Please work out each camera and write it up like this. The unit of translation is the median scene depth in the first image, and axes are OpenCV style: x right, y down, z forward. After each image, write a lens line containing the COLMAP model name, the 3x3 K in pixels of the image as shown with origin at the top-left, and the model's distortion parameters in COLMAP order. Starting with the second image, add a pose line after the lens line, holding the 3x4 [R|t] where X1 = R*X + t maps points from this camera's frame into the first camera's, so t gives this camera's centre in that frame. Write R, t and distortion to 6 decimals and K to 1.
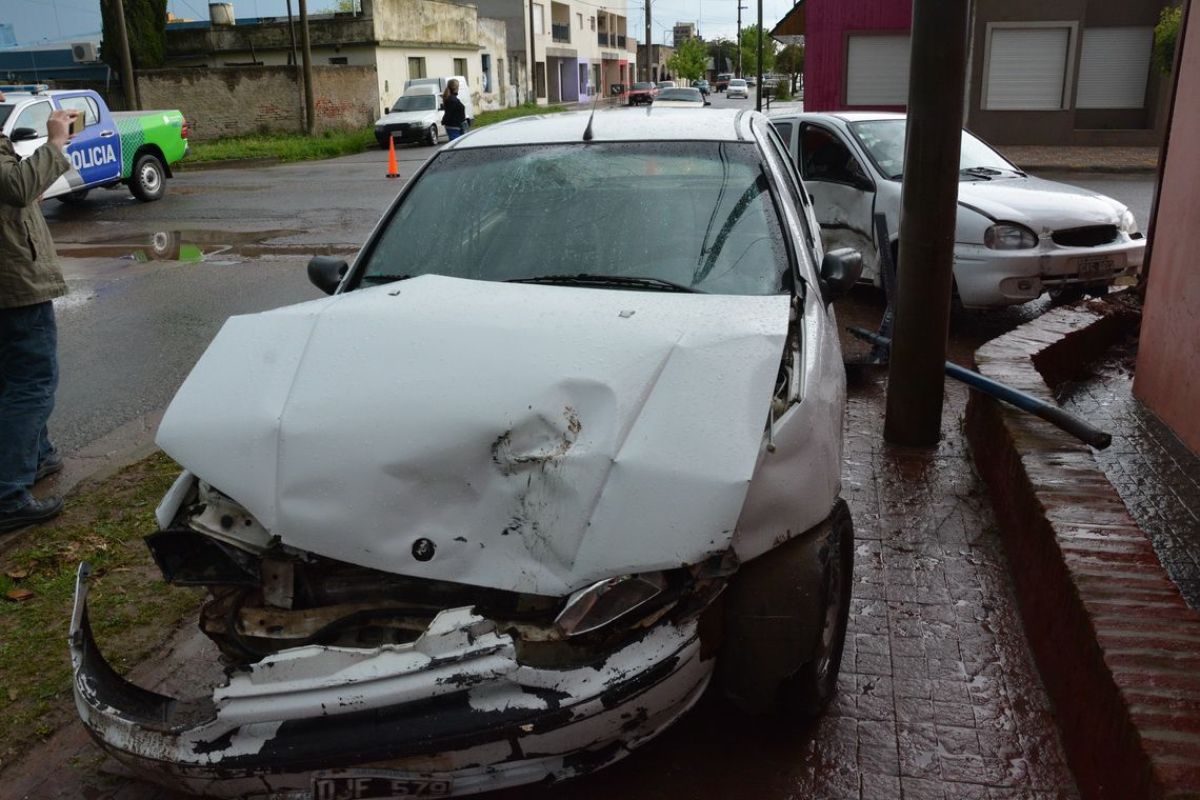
lens RADIAL K [[942.1, 0, 603.1], [0, 942.1, 385.0], [0, 0, 1]] dist [-0.156360, 0.122500]
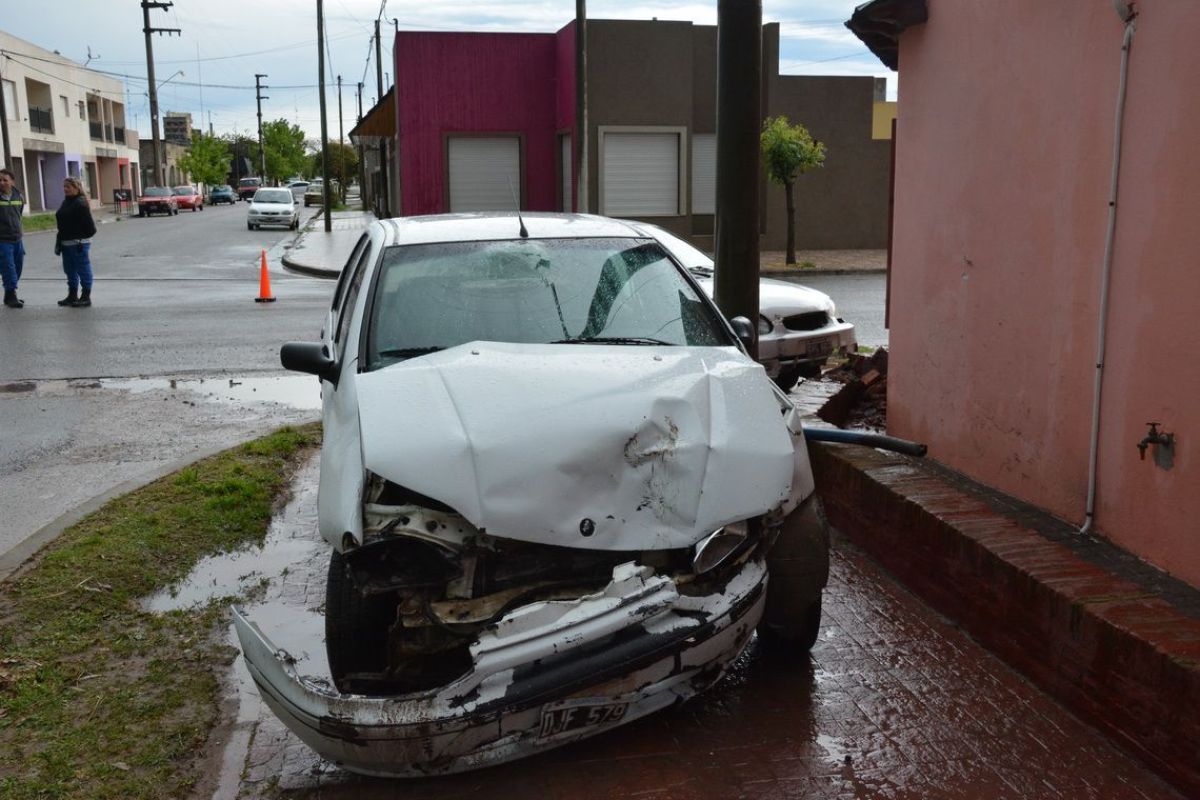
lens RADIAL K [[1190.1, 0, 600.1], [0, 1190.1, 380.0], [0, 0, 1]] dist [-0.098902, 0.315114]
pose [[0.905129, -0.048665, 0.422342, -0.877464], [0.114076, 0.984797, -0.131004, 0.192774], [-0.409546, 0.166755, 0.896920, -0.561258]]
